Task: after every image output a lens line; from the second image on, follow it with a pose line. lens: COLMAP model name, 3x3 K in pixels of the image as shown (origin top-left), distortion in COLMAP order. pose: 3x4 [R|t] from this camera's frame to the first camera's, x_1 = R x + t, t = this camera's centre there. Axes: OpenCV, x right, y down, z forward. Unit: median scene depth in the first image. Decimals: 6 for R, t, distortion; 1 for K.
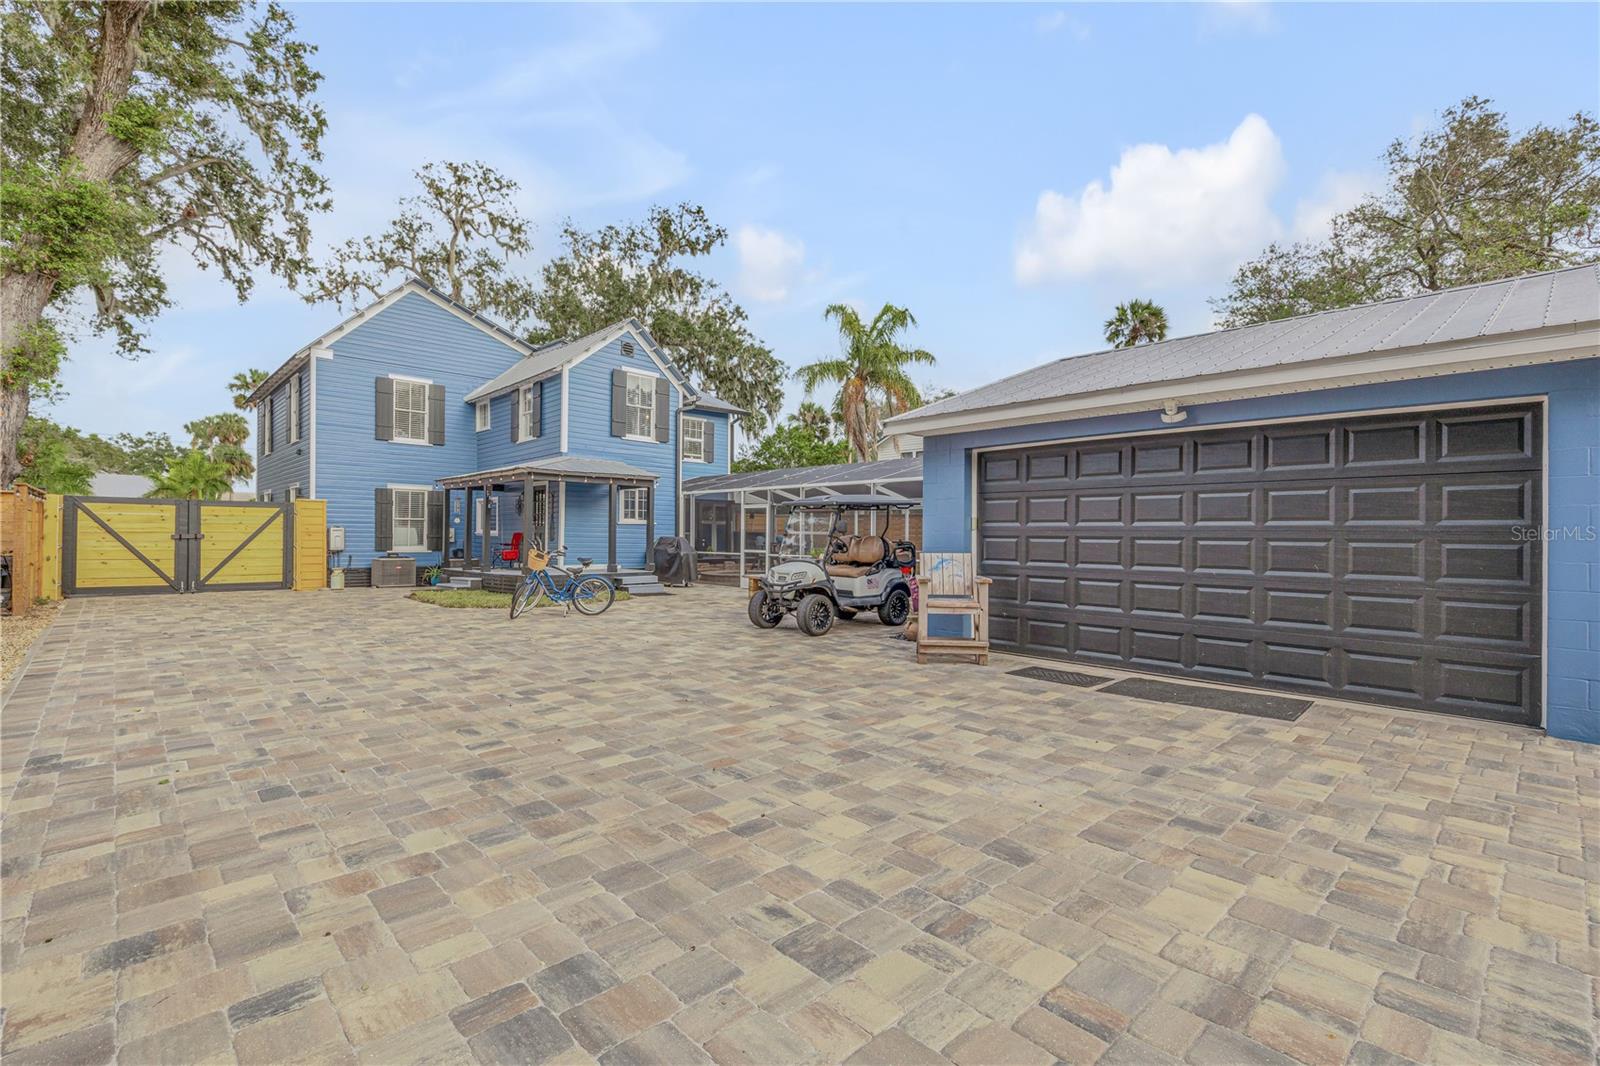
lens RADIAL K [[723.2, 0, 797.5], [0, 723.2, 531.2], [0, 0, 1]] dist [0.007612, -0.002389]
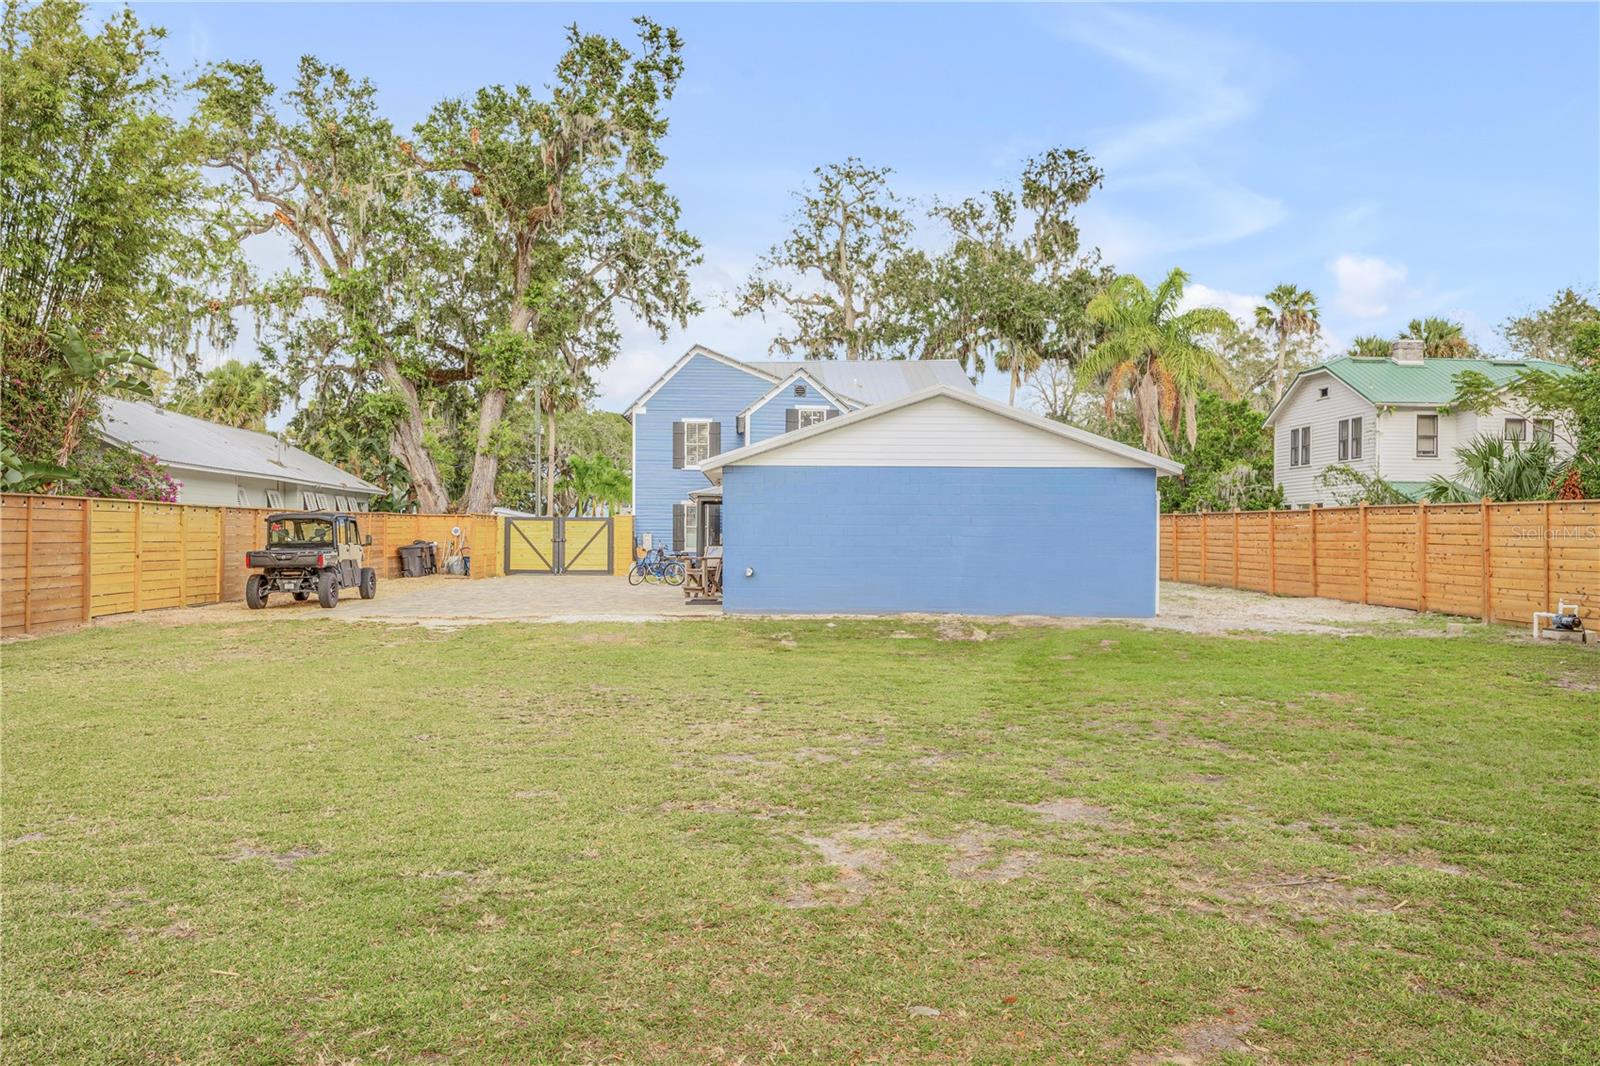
lens RADIAL K [[1328.3, 0, 802.0], [0, 1328.3, 527.1], [0, 0, 1]] dist [0.005790, -0.015015]
pose [[0.751634, -0.008822, -0.659521, 0.901091], [0.005279, 0.999959, -0.007360, 0.001886], [0.659559, 0.002050, 0.751650, -0.514003]]
